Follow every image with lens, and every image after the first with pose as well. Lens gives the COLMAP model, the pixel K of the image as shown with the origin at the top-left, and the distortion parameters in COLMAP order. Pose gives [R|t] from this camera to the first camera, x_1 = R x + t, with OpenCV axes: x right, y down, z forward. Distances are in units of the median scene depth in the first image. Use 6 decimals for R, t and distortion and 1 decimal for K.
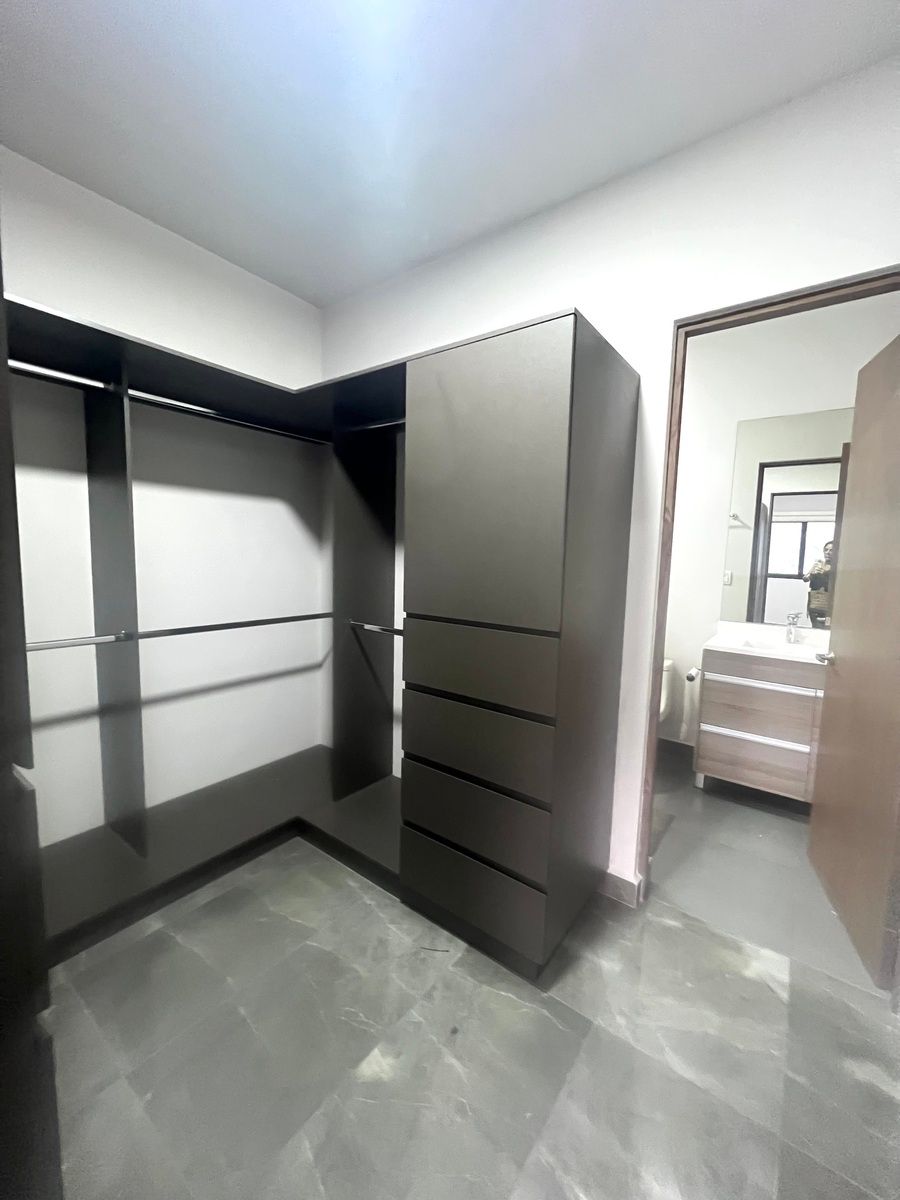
lens RADIAL K [[482.9, 0, 448.4], [0, 482.9, 599.8], [0, 0, 1]] dist [-0.004470, 0.000331]
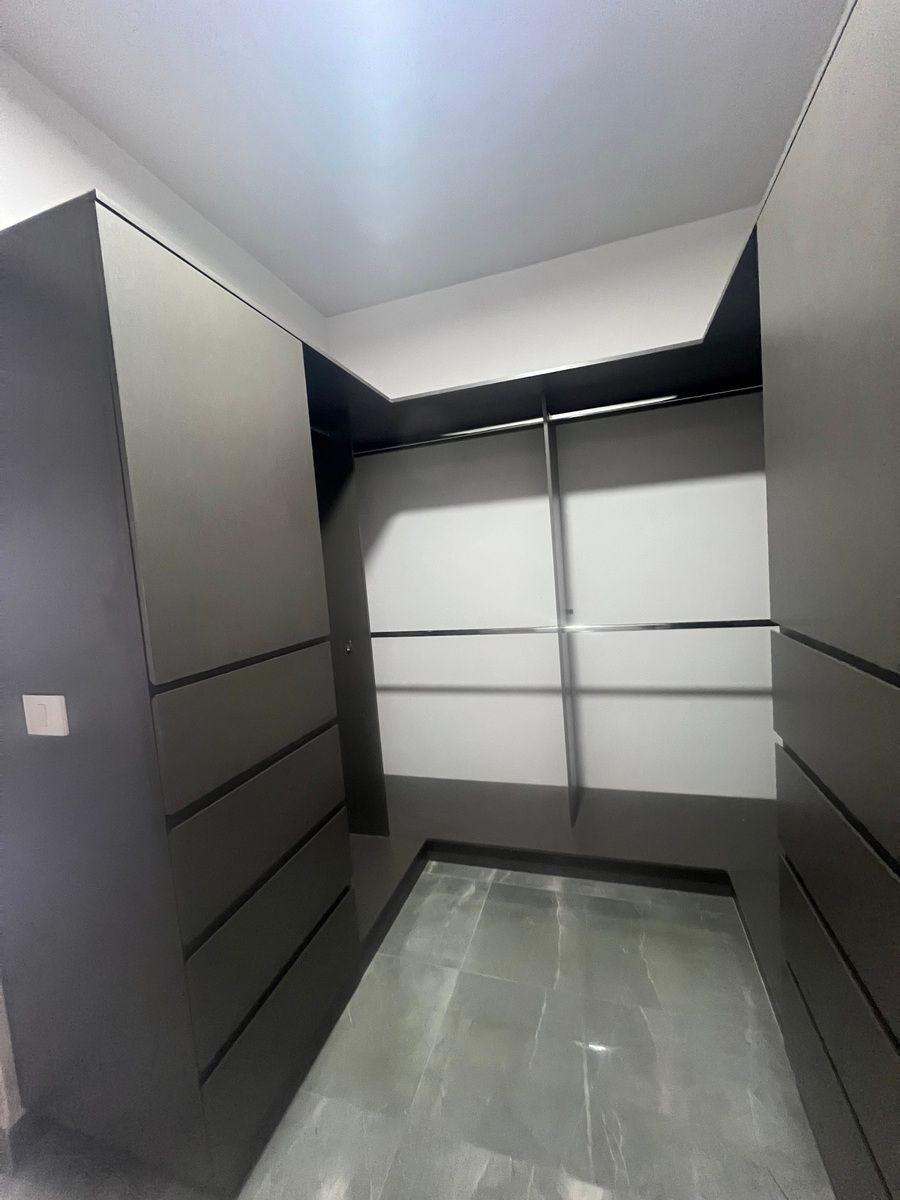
lens RADIAL K [[483.8, 0, 451.3], [0, 483.8, 602.4], [0, 0, 1]] dist [-0.004625, -0.000252]
pose [[0.337259, 0.041696, -0.940488, 0.325308], [-0.007151, 0.999103, 0.041730, -0.035008], [0.941385, -0.007348, 0.337255, 0.363987]]
